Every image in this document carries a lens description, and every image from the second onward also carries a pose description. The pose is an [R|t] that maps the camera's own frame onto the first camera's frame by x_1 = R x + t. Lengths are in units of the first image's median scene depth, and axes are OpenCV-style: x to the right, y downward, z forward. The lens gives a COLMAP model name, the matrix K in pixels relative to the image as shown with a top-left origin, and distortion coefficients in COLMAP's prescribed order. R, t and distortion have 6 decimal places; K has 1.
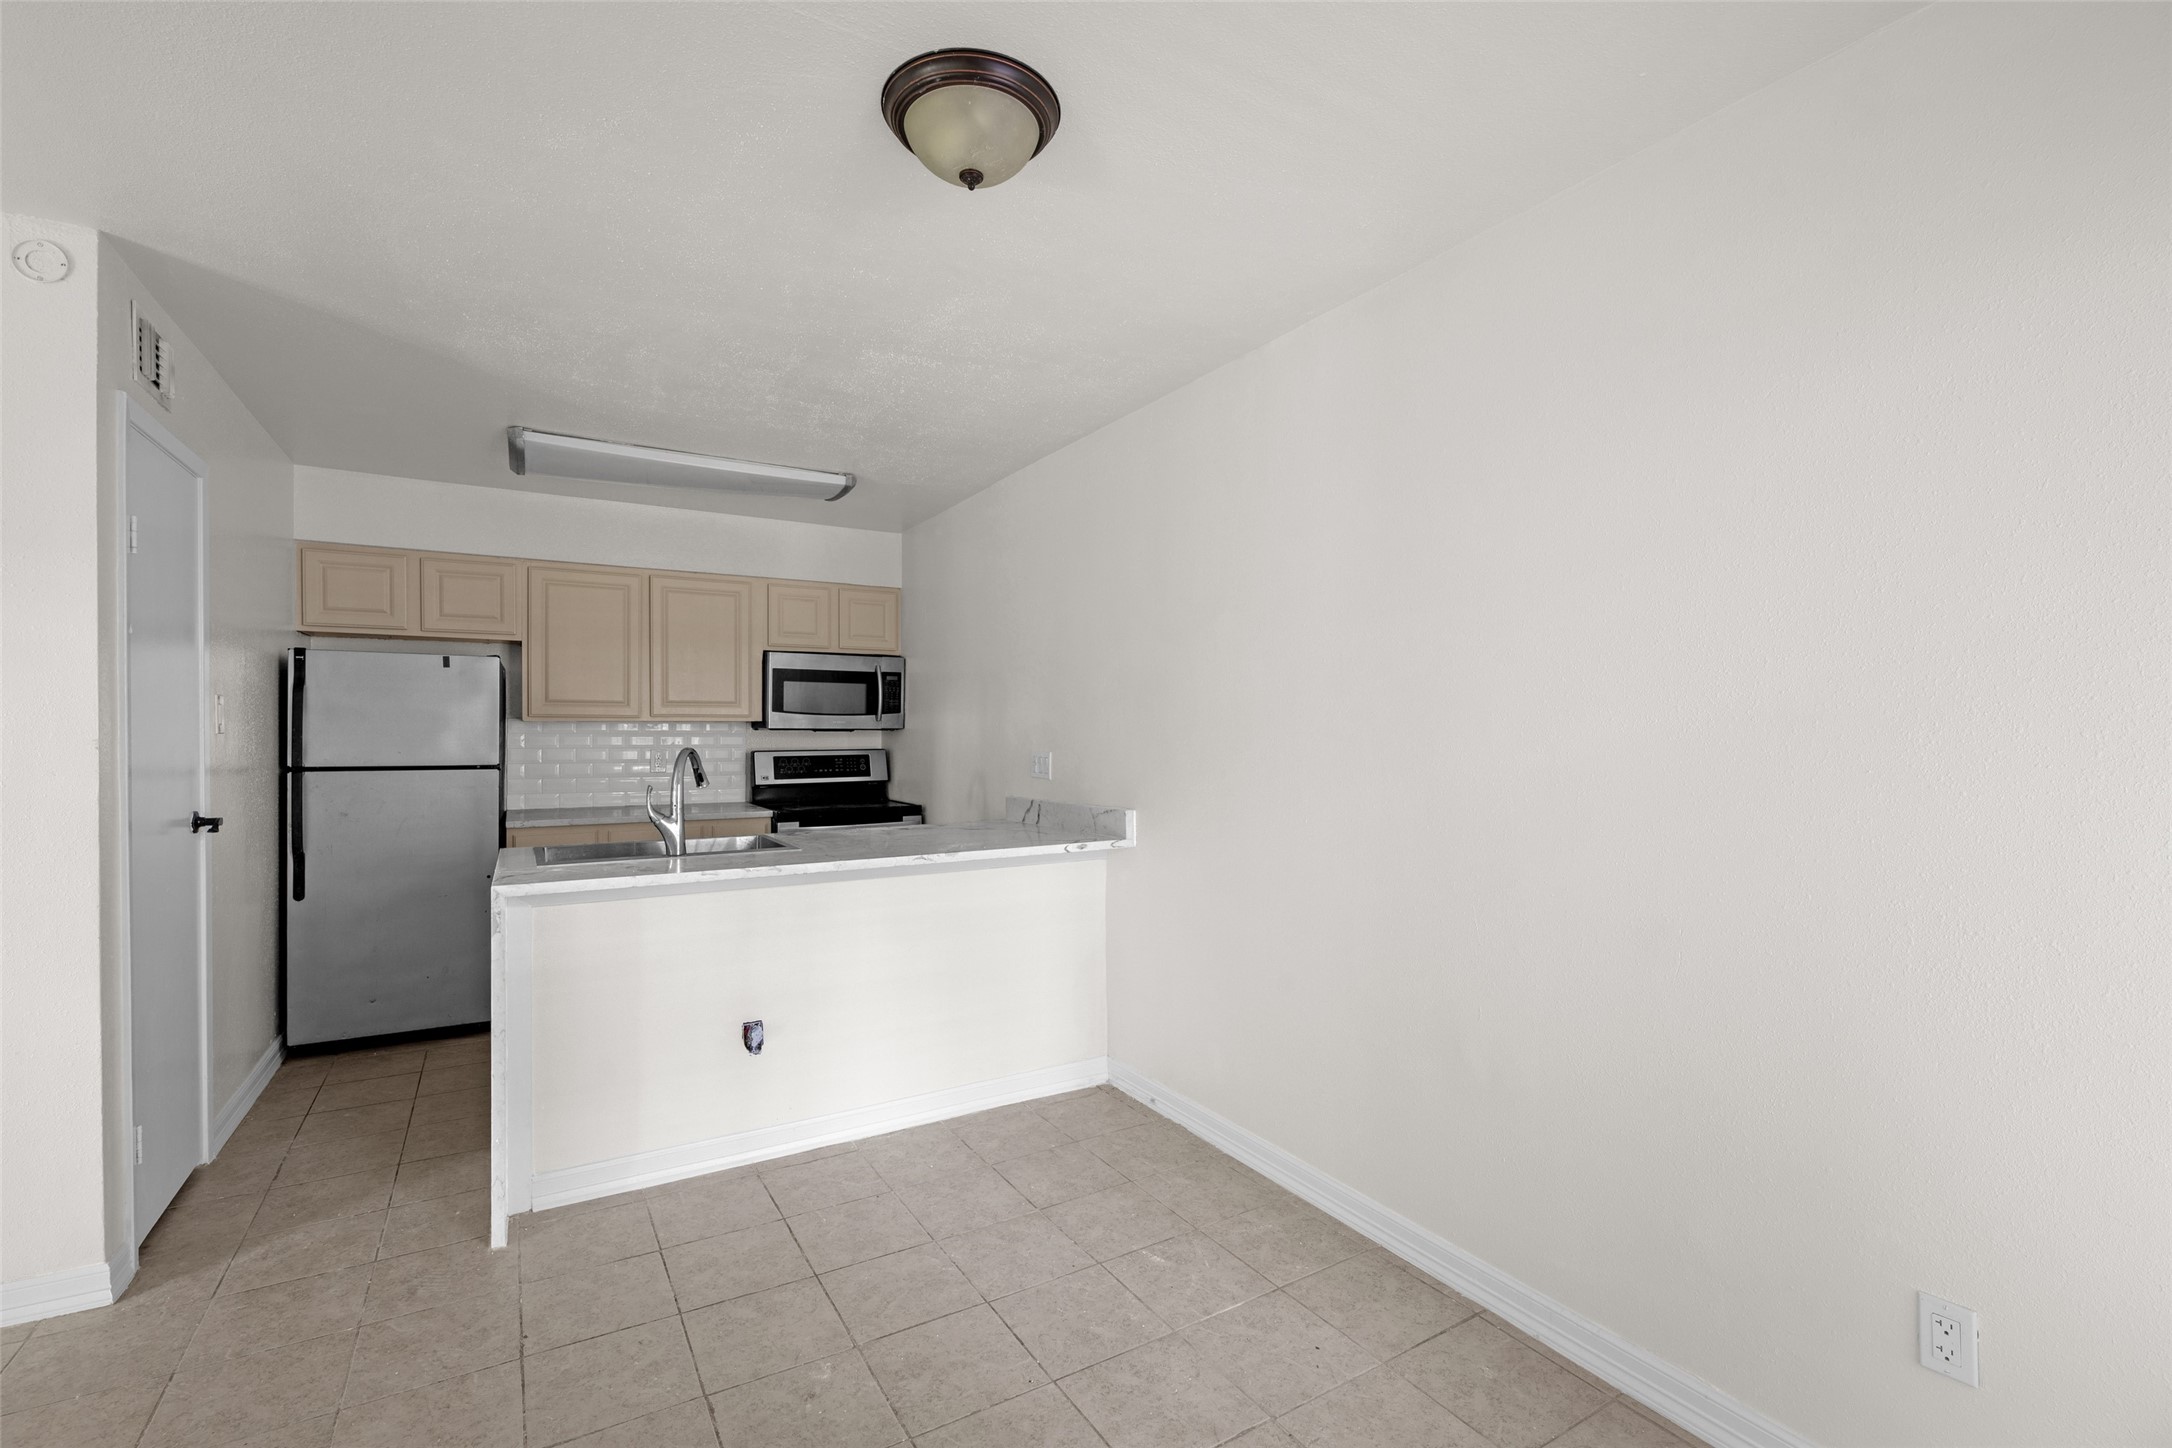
lens RADIAL K [[937.1, 0, 1091.5], [0, 937.1, 731.5], [0, 0, 1]] dist [-0.000655, -0.001893]
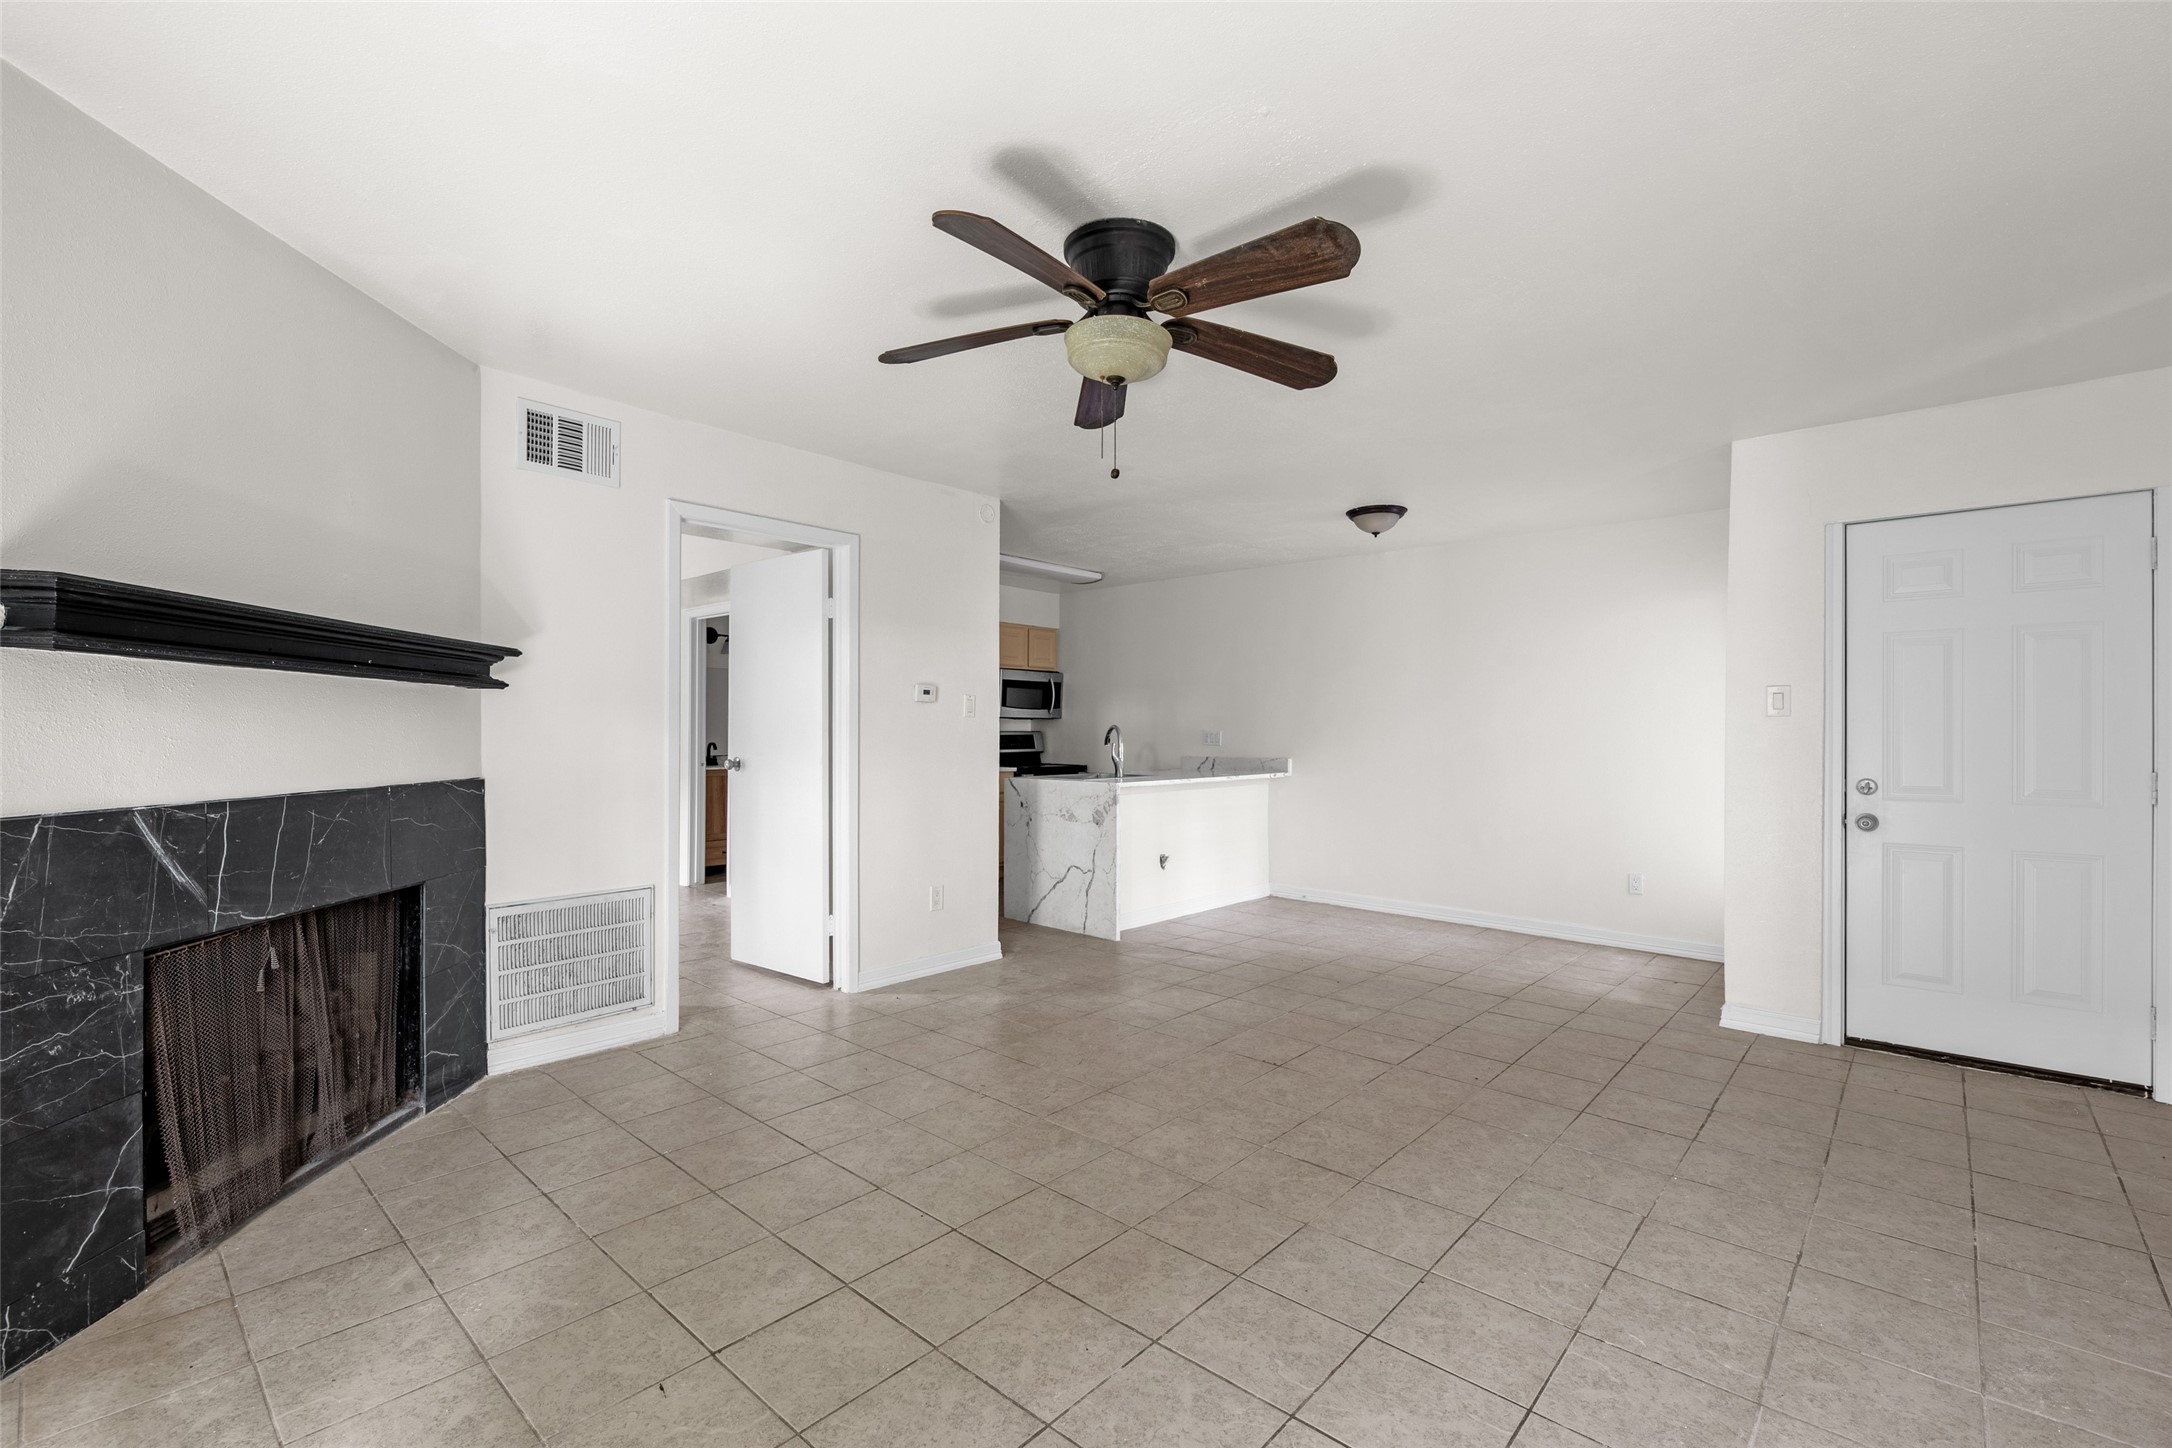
lens RADIAL K [[937.1, 0, 1090.7], [0, 937.1, 730.2], [0, 0, 1]] dist [-0.000655, -0.001893]
pose [[0.959218, 0.006792, 0.282586, -0.767125], [-0.007571, 0.999970, 0.001667, 0.018172], [-0.282566, -0.003738, 0.959241, -0.675916]]
